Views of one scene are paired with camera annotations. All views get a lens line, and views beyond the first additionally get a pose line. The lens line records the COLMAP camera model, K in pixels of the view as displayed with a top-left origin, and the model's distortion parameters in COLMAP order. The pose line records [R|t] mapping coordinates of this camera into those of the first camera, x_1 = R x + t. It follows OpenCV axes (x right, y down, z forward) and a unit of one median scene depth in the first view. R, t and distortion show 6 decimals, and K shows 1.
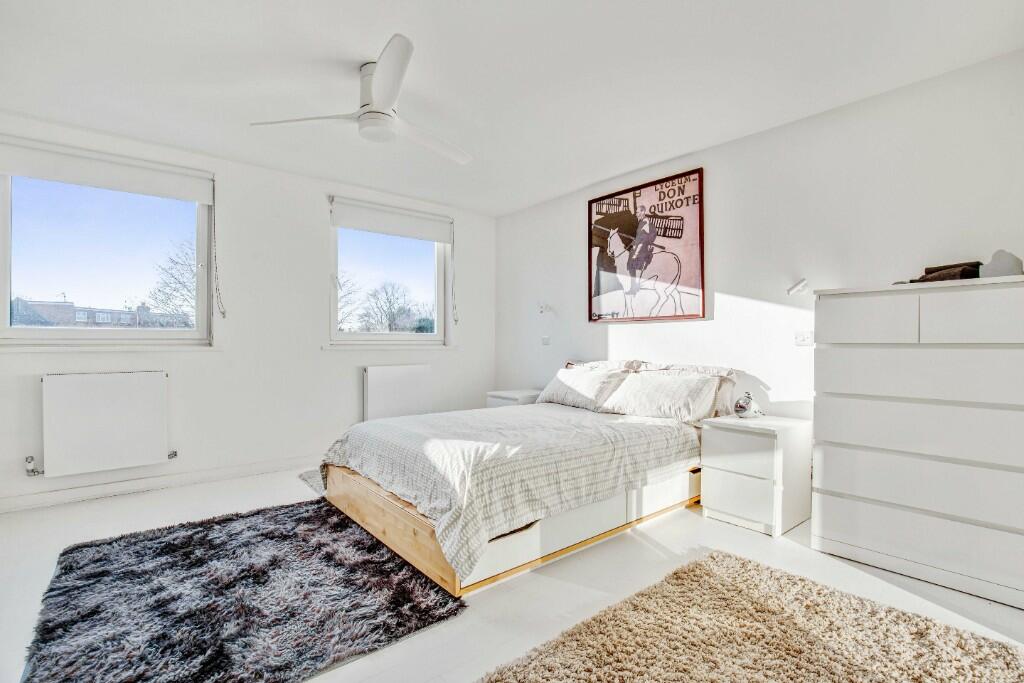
lens RADIAL K [[468.0, 0, 524.3], [0, 468.0, 347.9], [0, 0, 1]] dist [-0.026625, 0.000466]
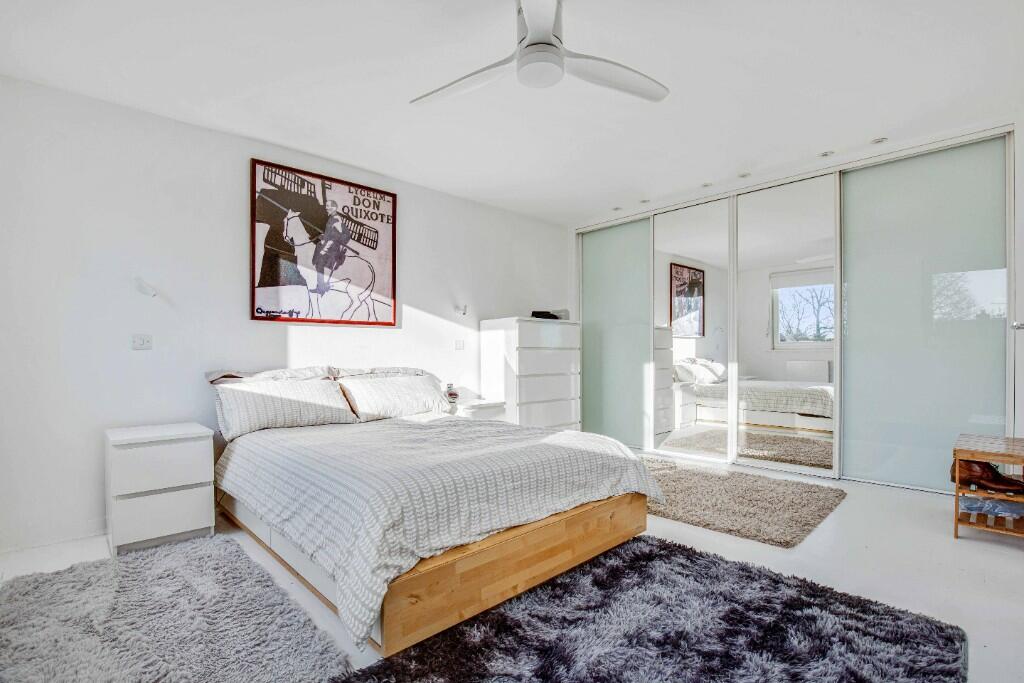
lens RADIAL K [[481.6, 0, 519.3], [0, 481.6, 352.7], [0, 0, 1]] dist [0.001890, 0.000211]
pose [[-0.051984, -0.002372, 0.998645, -0.746537], [0.017040, 0.999849, 0.003262, 0.002848], [-0.998503, 0.017187, -0.051936, 0.697374]]
